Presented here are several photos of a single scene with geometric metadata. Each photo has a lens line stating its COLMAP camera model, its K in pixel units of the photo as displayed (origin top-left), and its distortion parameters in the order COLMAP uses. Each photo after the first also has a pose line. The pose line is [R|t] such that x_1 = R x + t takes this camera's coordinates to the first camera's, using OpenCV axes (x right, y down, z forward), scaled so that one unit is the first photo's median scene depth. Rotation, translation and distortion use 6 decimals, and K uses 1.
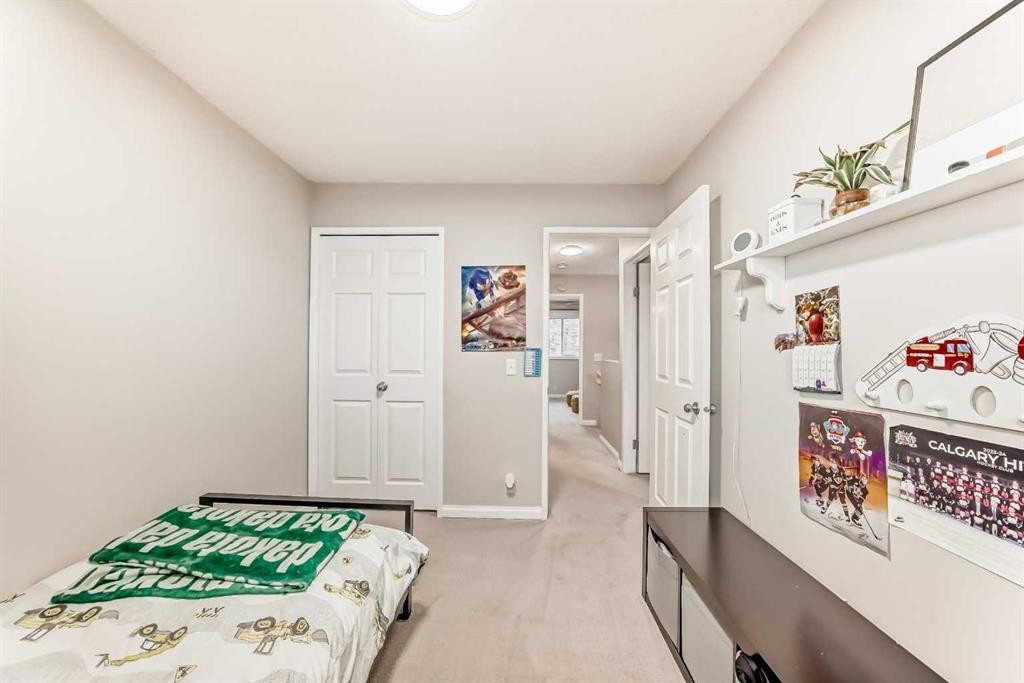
lens RADIAL K [[361.2, 0, 510.6], [0, 361.2, 347.2], [0, 0, 1]] dist [-0.013418, 0.000052]
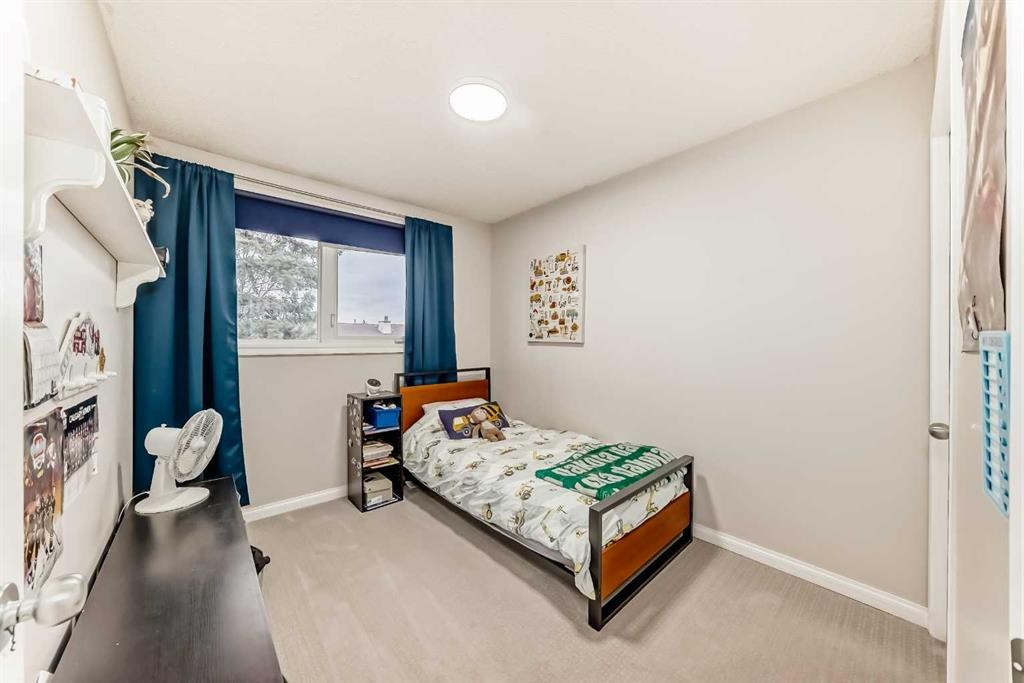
lens RADIAL K [[361.2, 0, 511.8], [0, 361.2, 344.5], [0, 0, 1]] dist [-0.013418, 0.000052]
pose [[-0.753839, -0.007360, -0.657018, 0.598833], [0.001762, 0.999911, -0.013224, 0.032707], [0.657057, -0.011126, -0.753759, 1.926533]]
